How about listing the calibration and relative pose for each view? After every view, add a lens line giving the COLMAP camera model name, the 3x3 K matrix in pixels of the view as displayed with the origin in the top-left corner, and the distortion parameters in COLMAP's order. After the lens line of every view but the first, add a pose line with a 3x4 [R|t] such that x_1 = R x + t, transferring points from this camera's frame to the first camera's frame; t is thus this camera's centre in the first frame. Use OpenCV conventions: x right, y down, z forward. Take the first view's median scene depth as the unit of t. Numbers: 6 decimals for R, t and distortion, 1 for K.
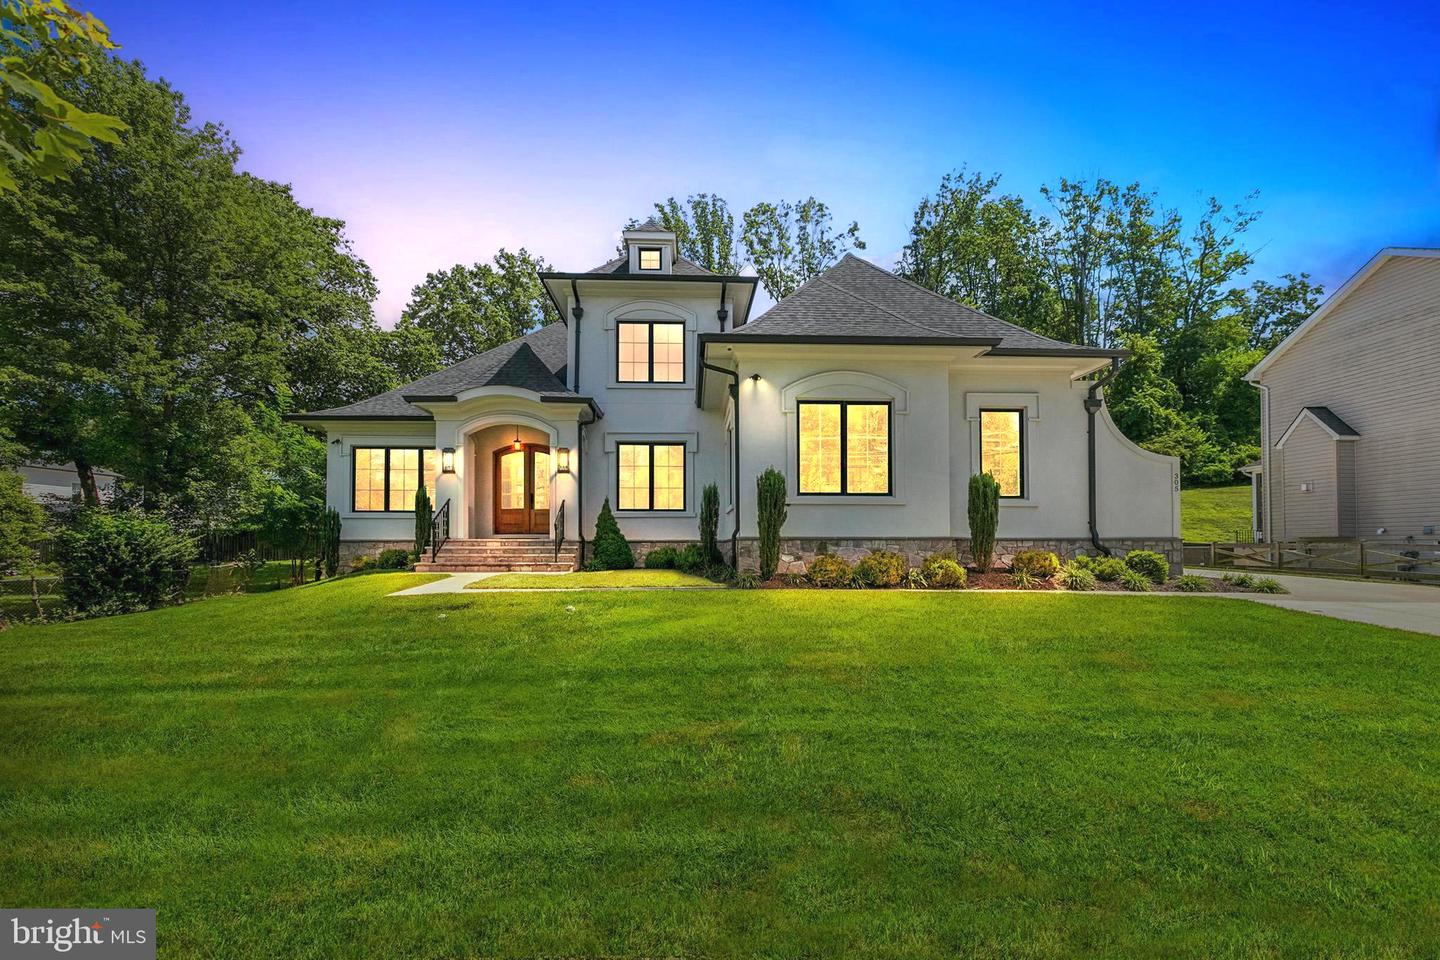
lens RADIAL K [[678.5, 0, 750.2], [0, 678.5, 472.7], [0, 0, 1]] dist [-0.000380, -0.000070]
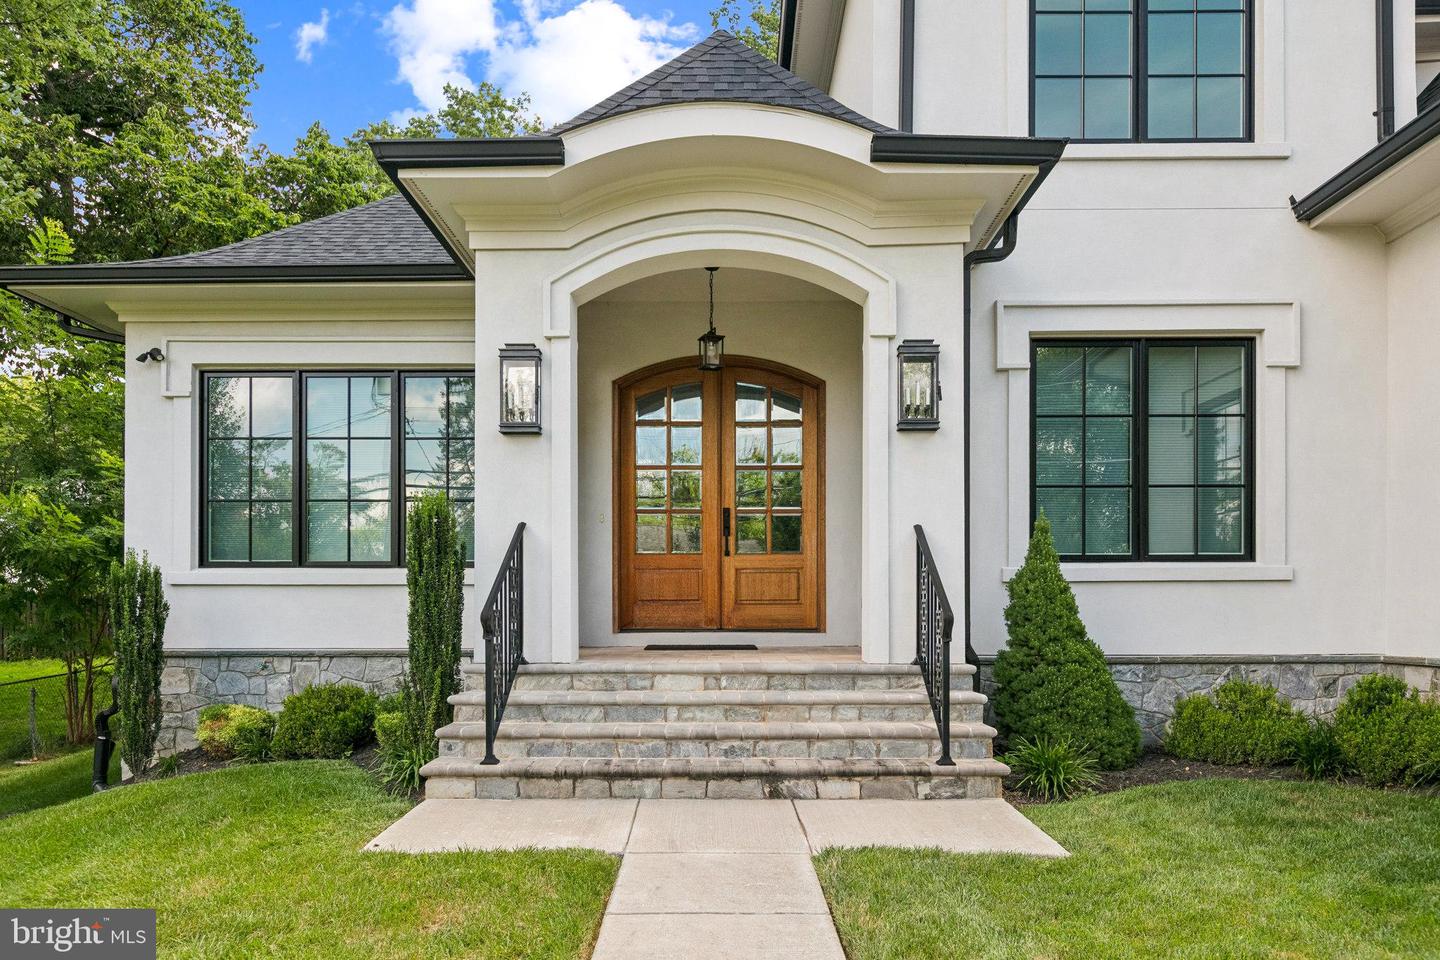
lens RADIAL K [[997.2, 0, 715.9], [0, 997.2, 471.0], [0, 0, 1]] dist [0.005809, -0.002404]
pose [[0.997675, -0.014853, -0.066518, -0.308918], [0.013902, 0.999795, -0.014738, 0.022309], [0.066723, 0.013779, 0.997676, 0.542008]]
